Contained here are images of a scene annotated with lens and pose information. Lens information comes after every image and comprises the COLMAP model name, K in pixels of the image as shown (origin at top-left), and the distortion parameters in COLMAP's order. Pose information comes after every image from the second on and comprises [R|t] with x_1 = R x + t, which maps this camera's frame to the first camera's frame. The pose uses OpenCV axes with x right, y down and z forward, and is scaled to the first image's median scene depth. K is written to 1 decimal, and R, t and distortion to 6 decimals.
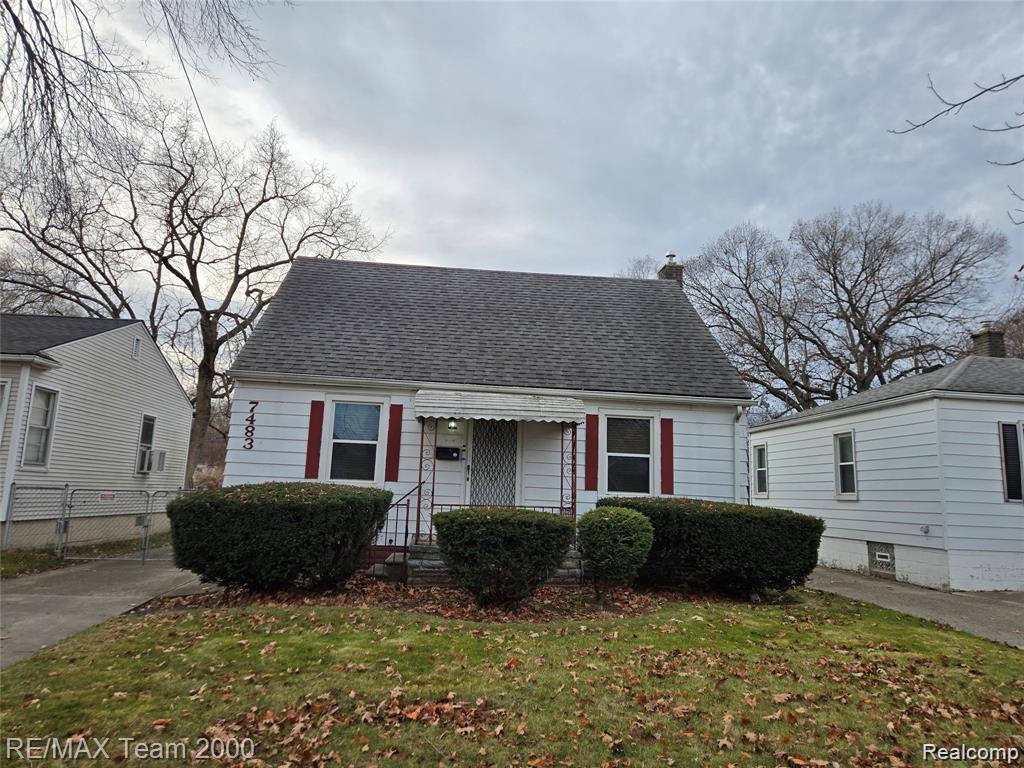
lens RADIAL K [[672.3, 0, 512.0], [0, 672.3, 384.0], [0, 0, 1]] dist [0.057990, -0.003225]
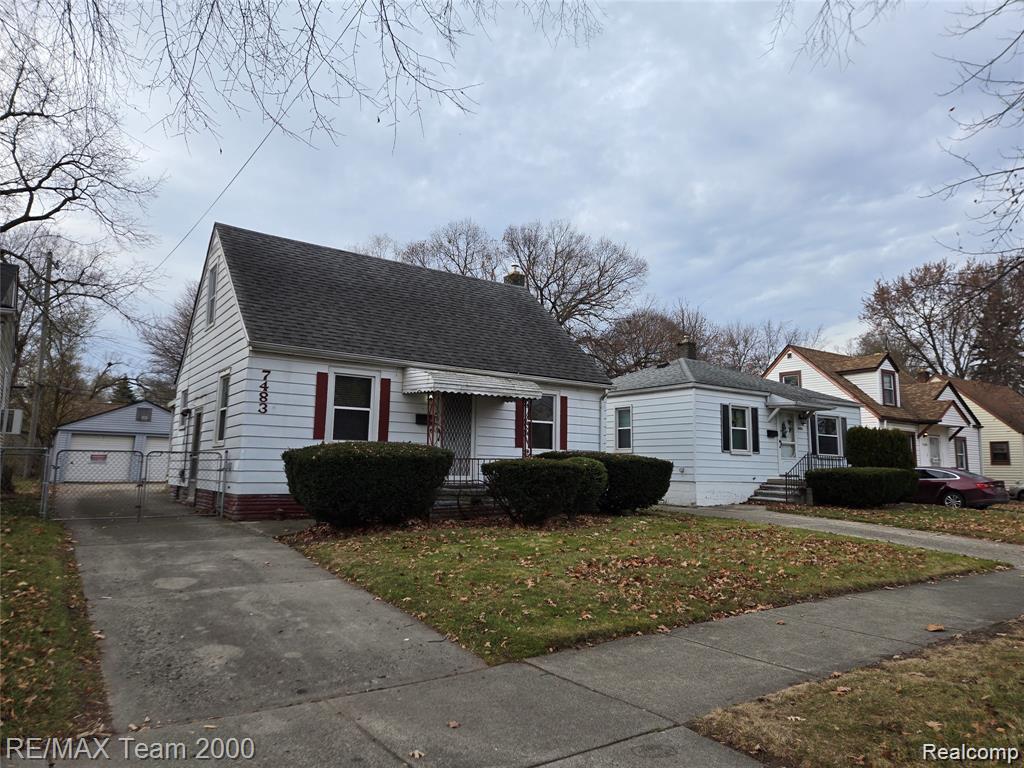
lens RADIAL K [[672.3, 0, 512.0], [0, 672.3, 384.0], [0, 0, 1]] dist [0.057990, -0.003225]
pose [[0.868808, 0.038731, 0.493631, -0.560829], [-0.064515, 0.997292, 0.035300, -0.016527], [-0.490928, -0.062515, 0.868955, -0.158143]]
